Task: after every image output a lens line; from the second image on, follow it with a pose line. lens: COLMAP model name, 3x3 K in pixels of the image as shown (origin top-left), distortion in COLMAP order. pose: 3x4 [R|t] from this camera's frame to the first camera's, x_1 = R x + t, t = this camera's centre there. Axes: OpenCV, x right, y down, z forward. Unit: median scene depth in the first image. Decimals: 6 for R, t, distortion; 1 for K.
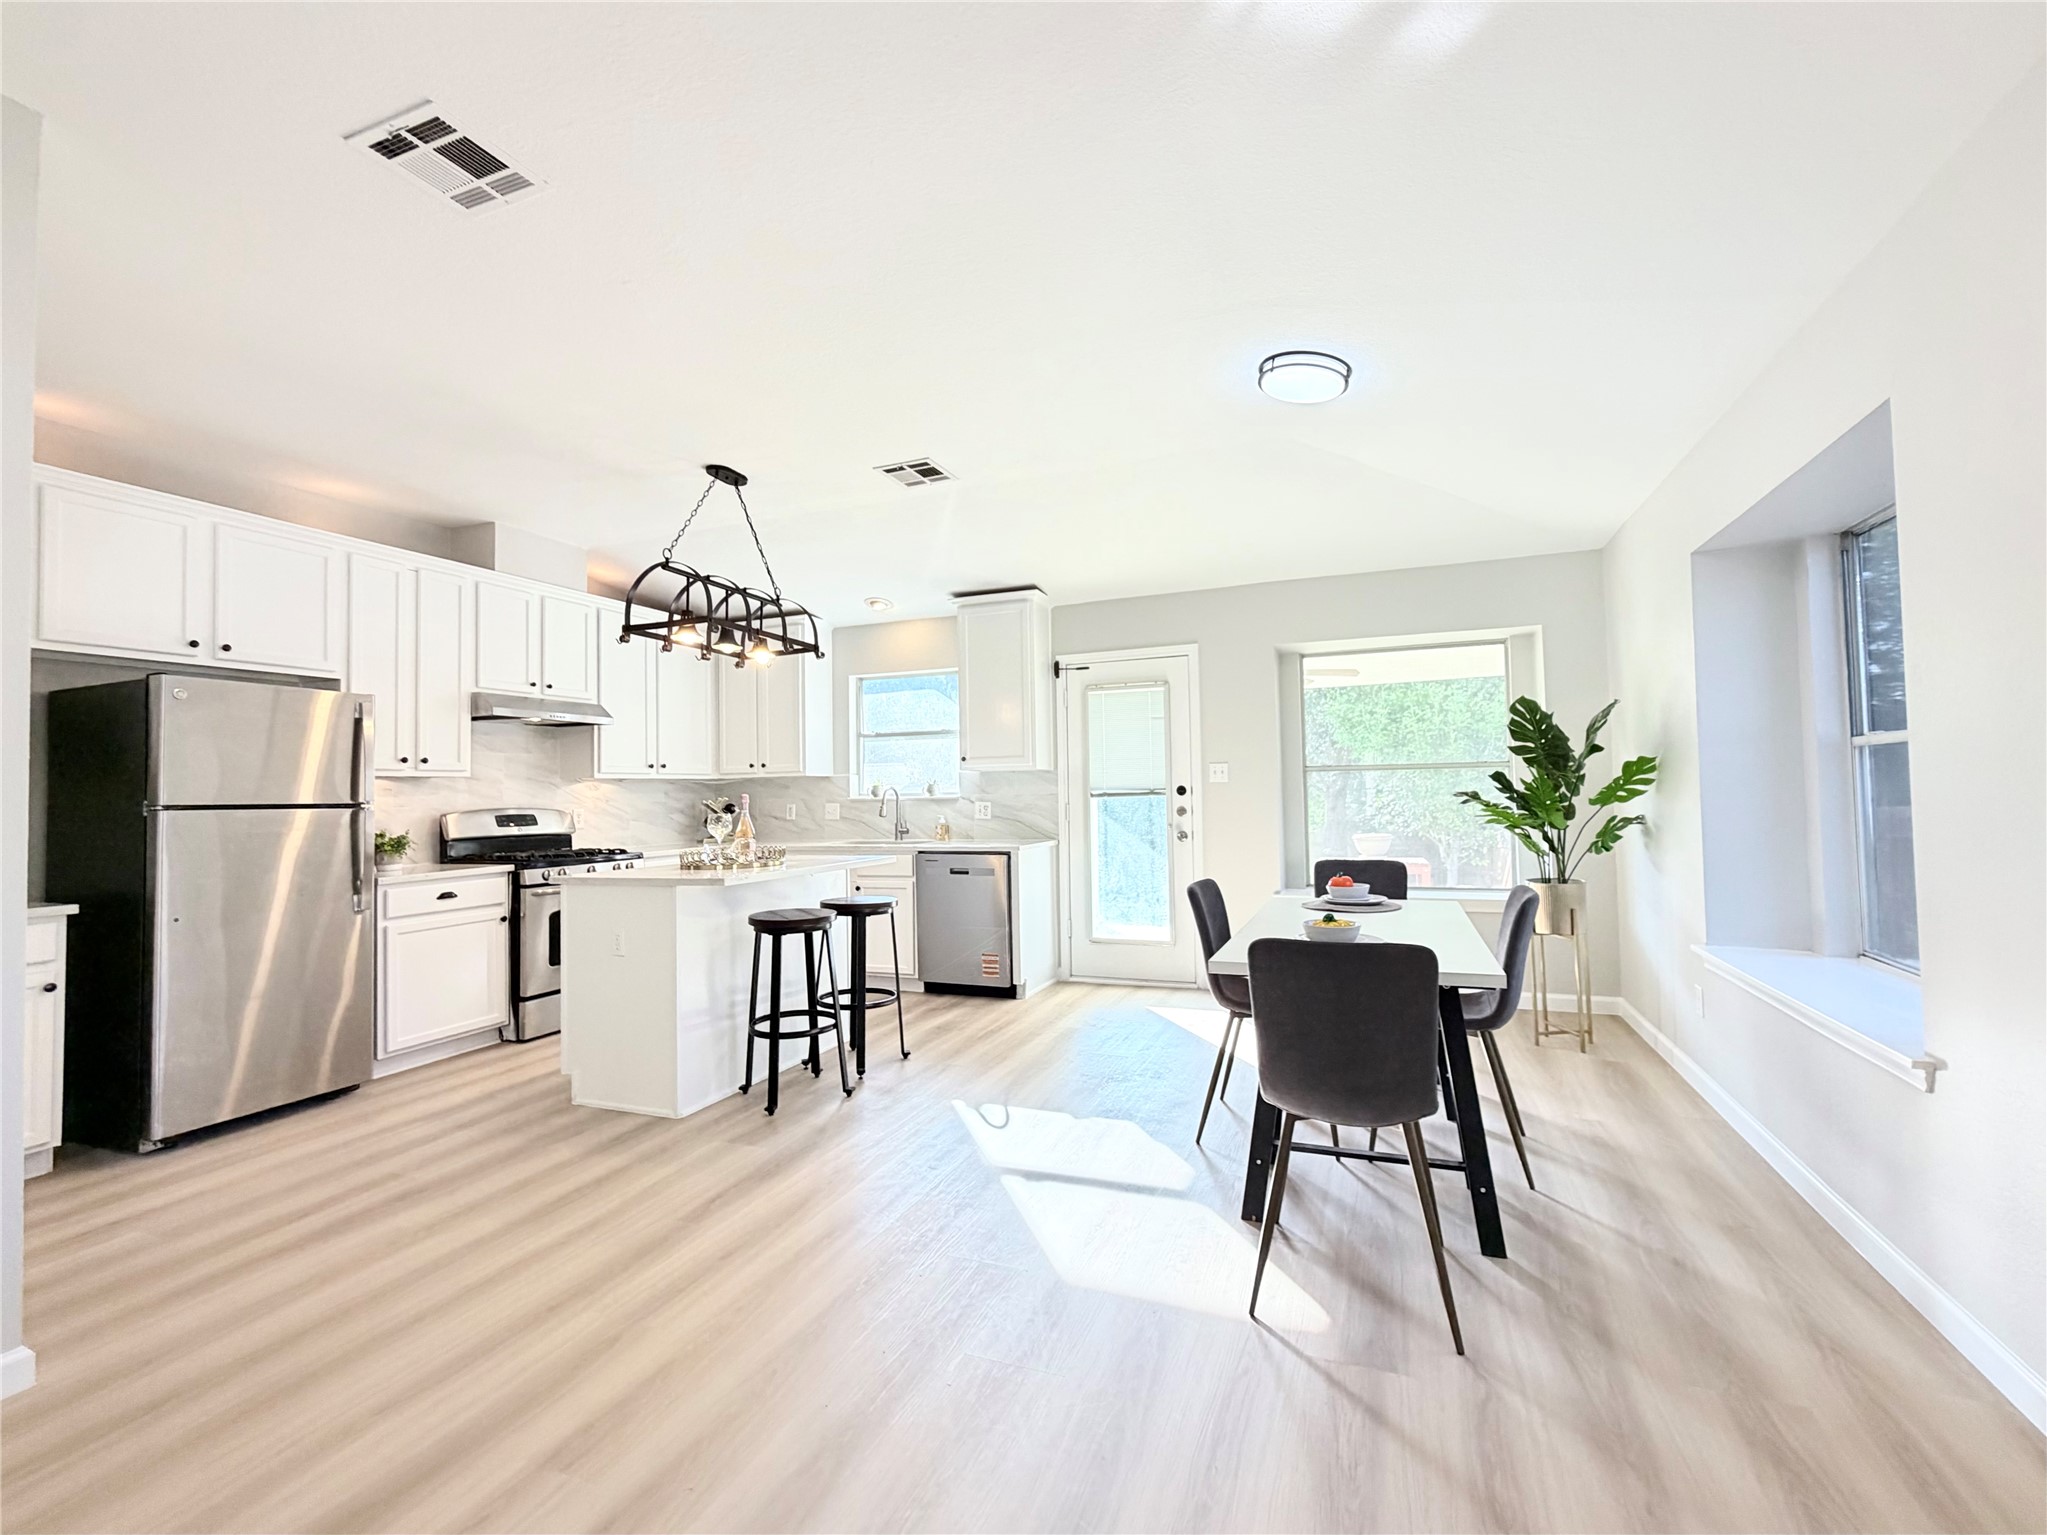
lens RADIAL K [[868.8, 0, 1057.0], [0, 868.8, 765.0], [0, 0, 1]] dist [-0.000452, -0.000058]
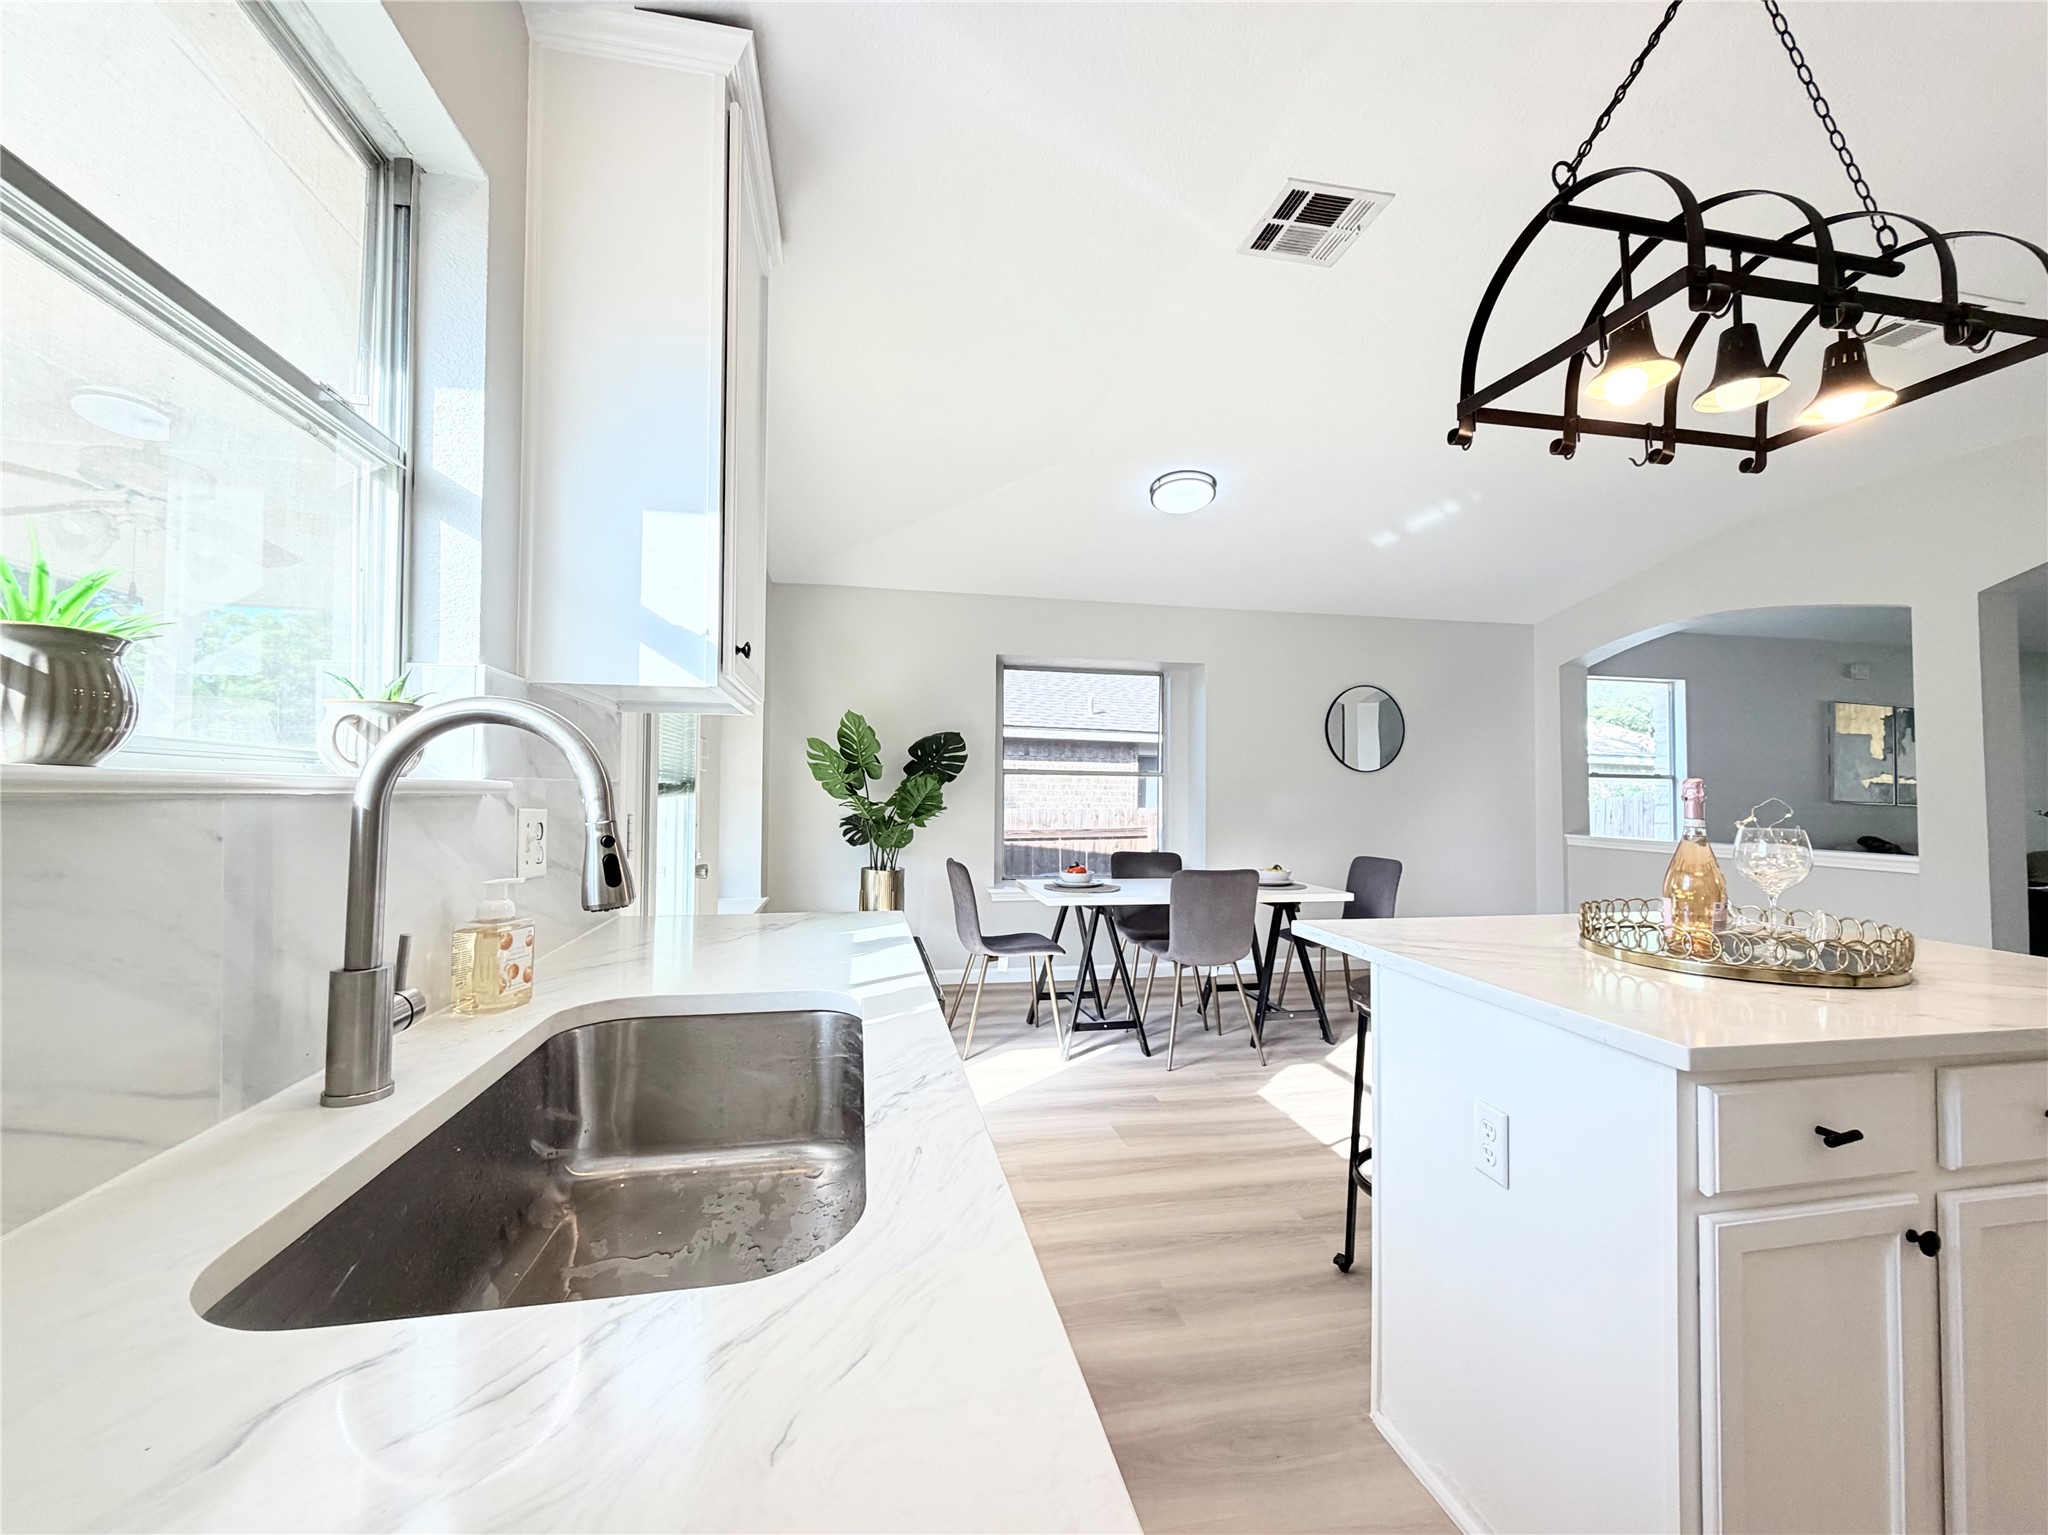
lens RADIAL K [[818.7, 0, 1023.0], [0, 818.7, 773.5], [0, 0, 1]] dist [-0.001310, 0.000132]
pose [[-0.530338, 0.033501, 0.847124, -0.441114], [-0.027010, 0.998044, -0.056379, 0.052659], [-0.847356, -0.052781, -0.528395, 1.255392]]
